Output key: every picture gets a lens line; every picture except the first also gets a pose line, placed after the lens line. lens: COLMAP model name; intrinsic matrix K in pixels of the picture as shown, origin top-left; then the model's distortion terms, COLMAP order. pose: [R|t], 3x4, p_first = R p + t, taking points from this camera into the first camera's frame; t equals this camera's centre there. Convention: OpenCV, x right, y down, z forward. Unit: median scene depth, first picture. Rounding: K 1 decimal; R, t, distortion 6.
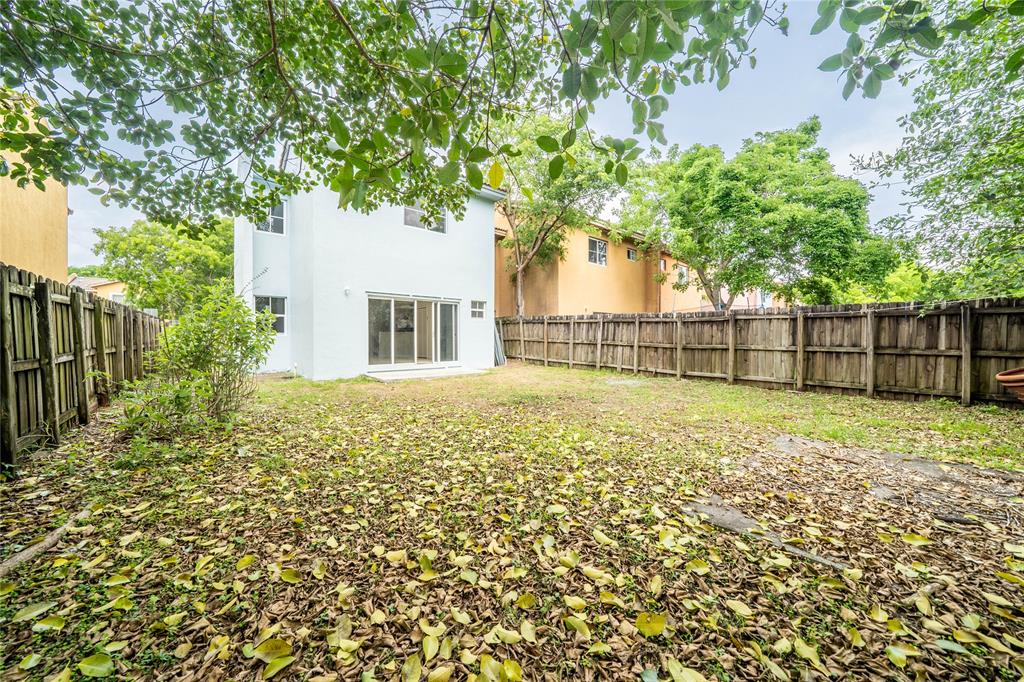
lens RADIAL K [[363.4, 0, 508.6], [0, 363.4, 345.4], [0, 0, 1]] dist [-0.006407, 0.000409]
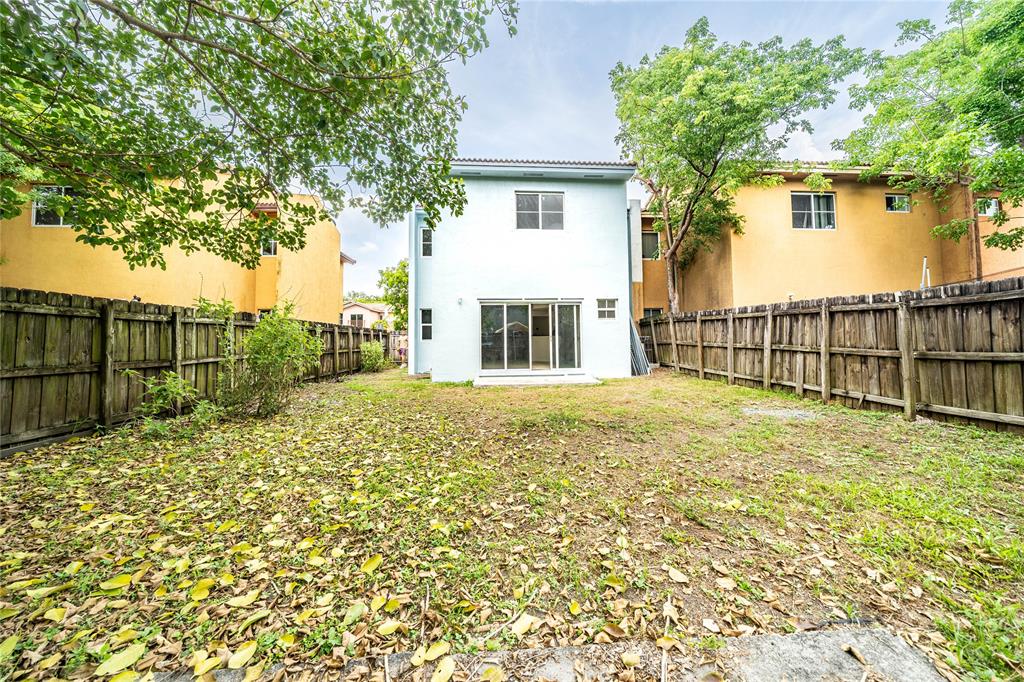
lens RADIAL K [[363.4, 0, 510.7], [0, 363.4, 332.4], [0, 0, 1]] dist [-0.006407, 0.000409]
pose [[0.802209, -0.025769, -0.596487, 0.266151], [-0.000445, 0.999042, -0.043758, -0.005535], [0.597043, 0.035369, 0.801429, 0.196835]]
